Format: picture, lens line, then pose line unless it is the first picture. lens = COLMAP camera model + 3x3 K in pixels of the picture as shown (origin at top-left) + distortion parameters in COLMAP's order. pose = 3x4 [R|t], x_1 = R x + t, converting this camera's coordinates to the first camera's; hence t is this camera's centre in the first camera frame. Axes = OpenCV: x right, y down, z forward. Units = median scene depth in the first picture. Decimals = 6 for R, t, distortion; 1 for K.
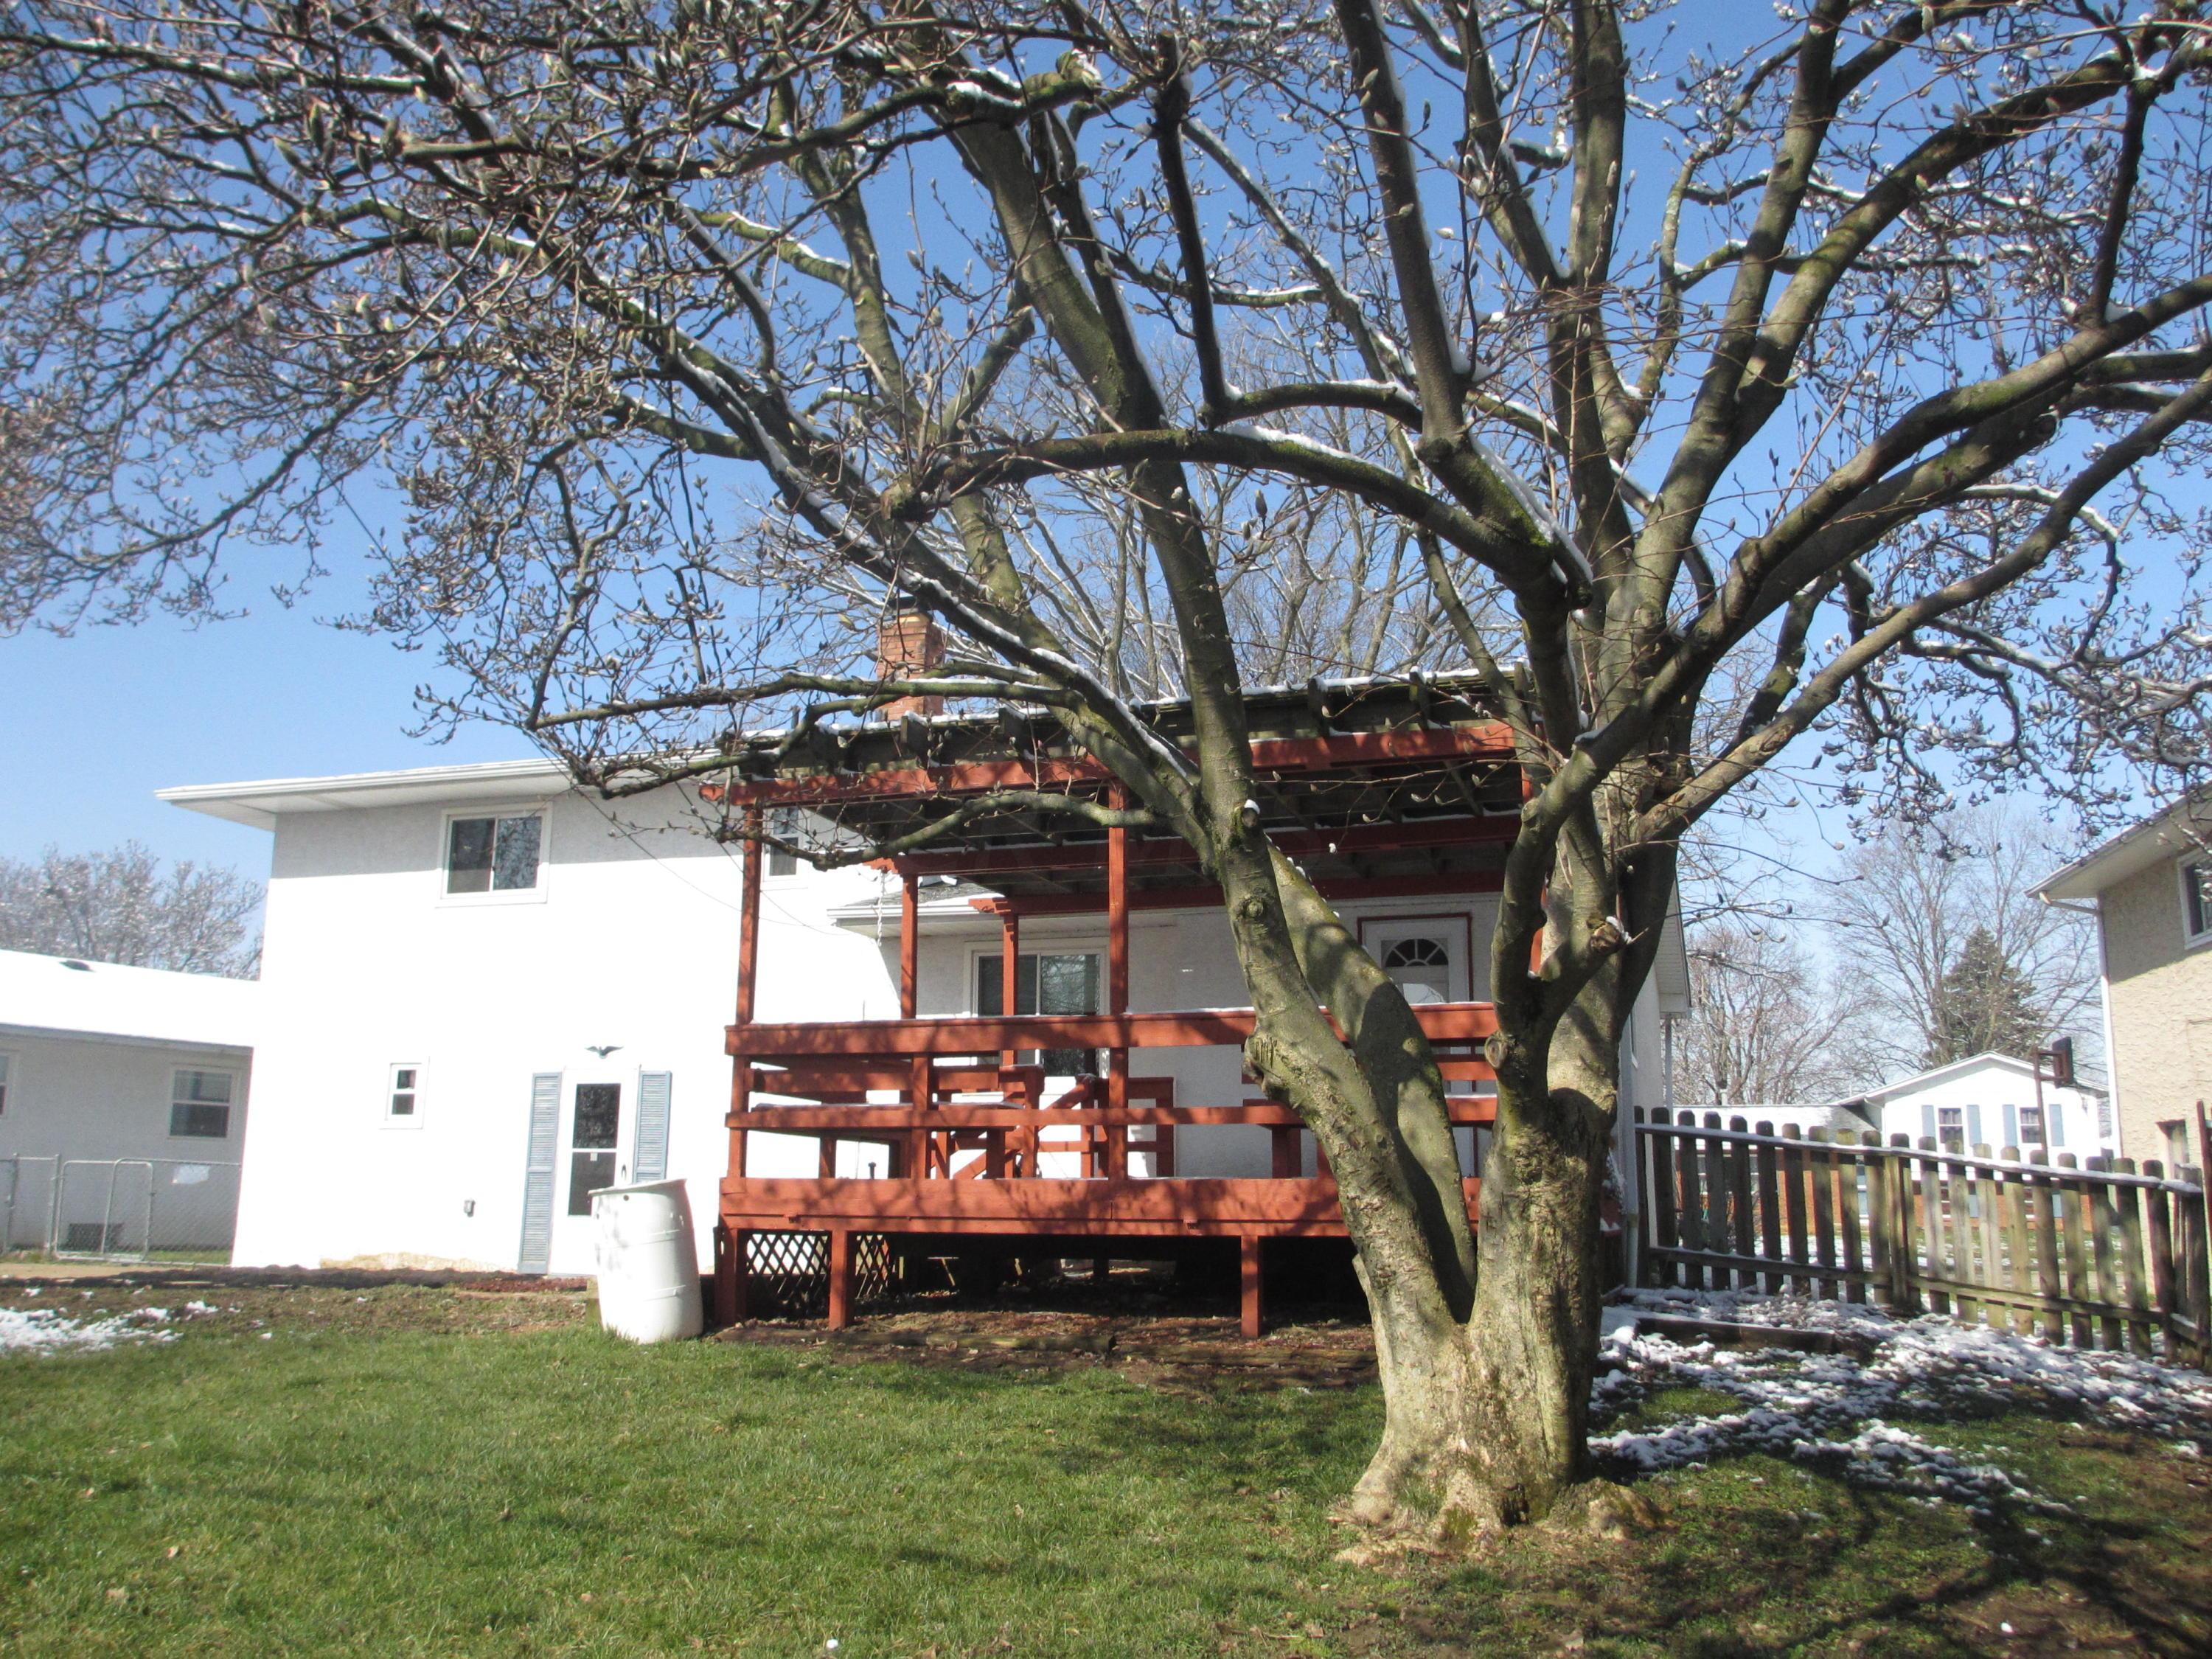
lens RADIAL K [[1845.9, 0, 1094.3], [0, 1845.9, 832.8], [0, 0, 1]] dist [-0.058231, 0.030805]
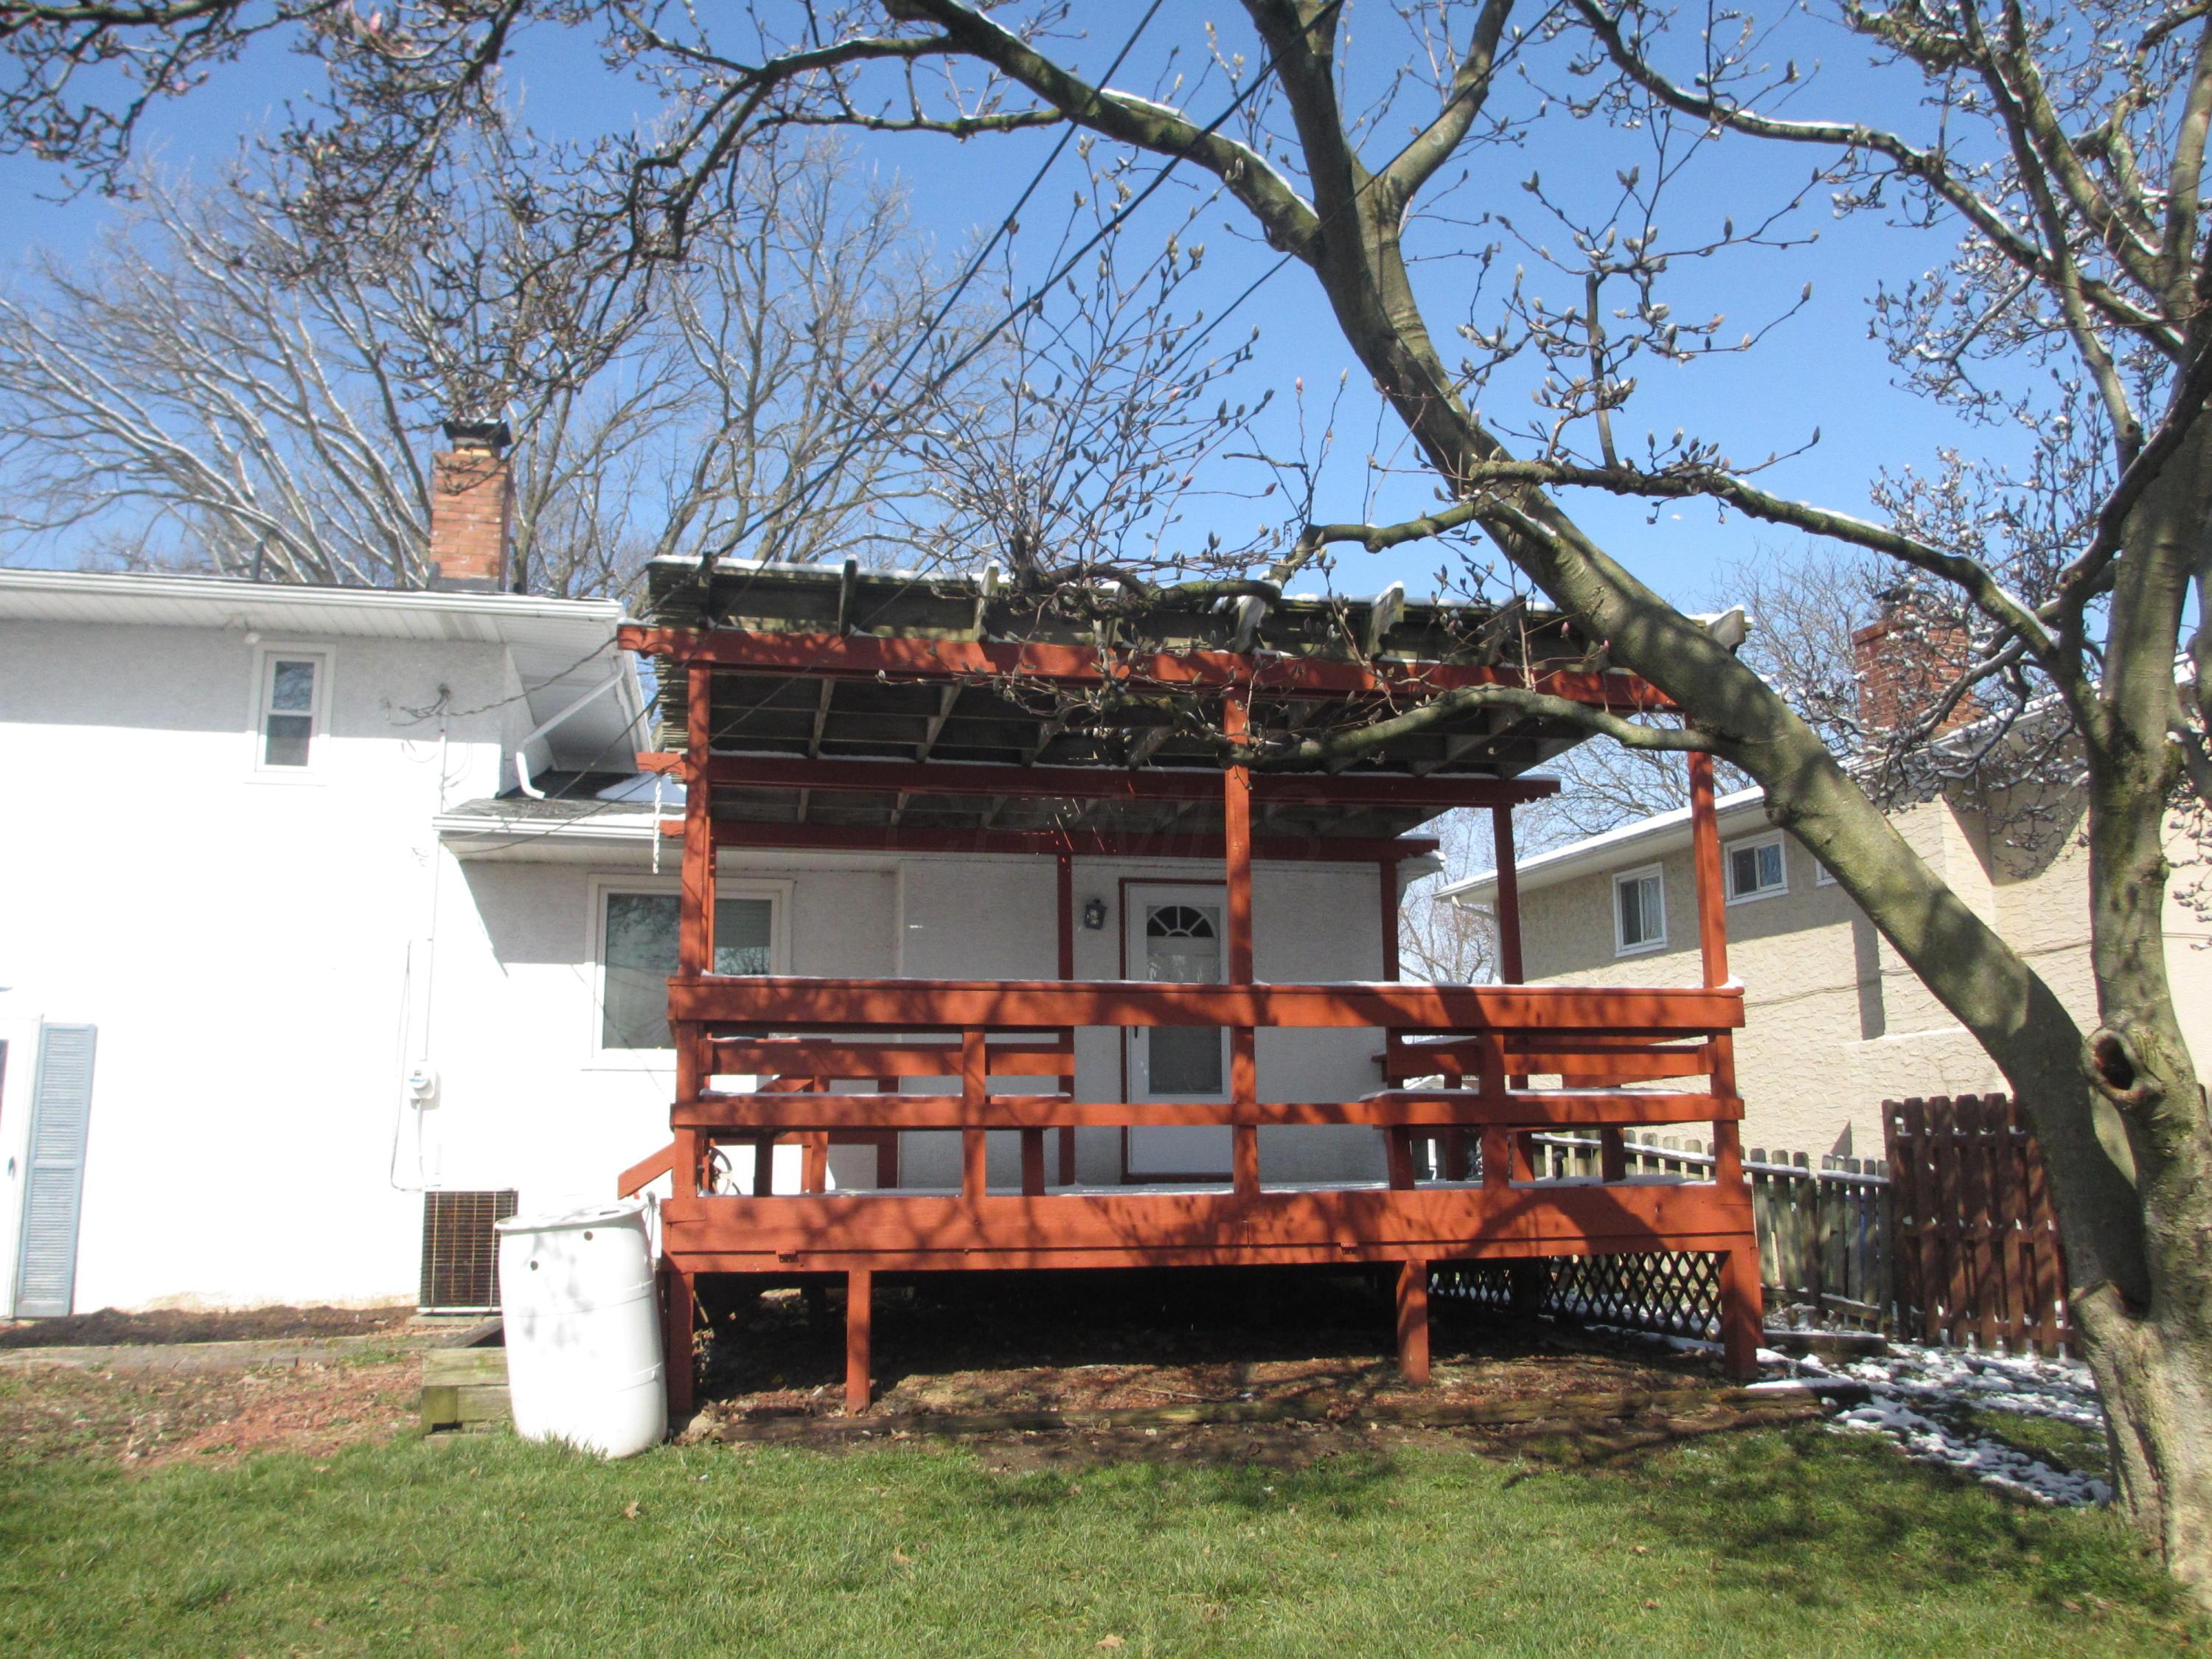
lens RADIAL K [[1845.9, 0, 1108.5], [0, 1845.9, 823.5], [0, 0, 1]] dist [-0.058231, 0.030805]
pose [[0.849109, 0.084997, 0.521334, -0.449537], [-0.091819, 0.995694, -0.012788, 0.044645], [-0.520176, -0.037010, 0.853257, 0.353974]]
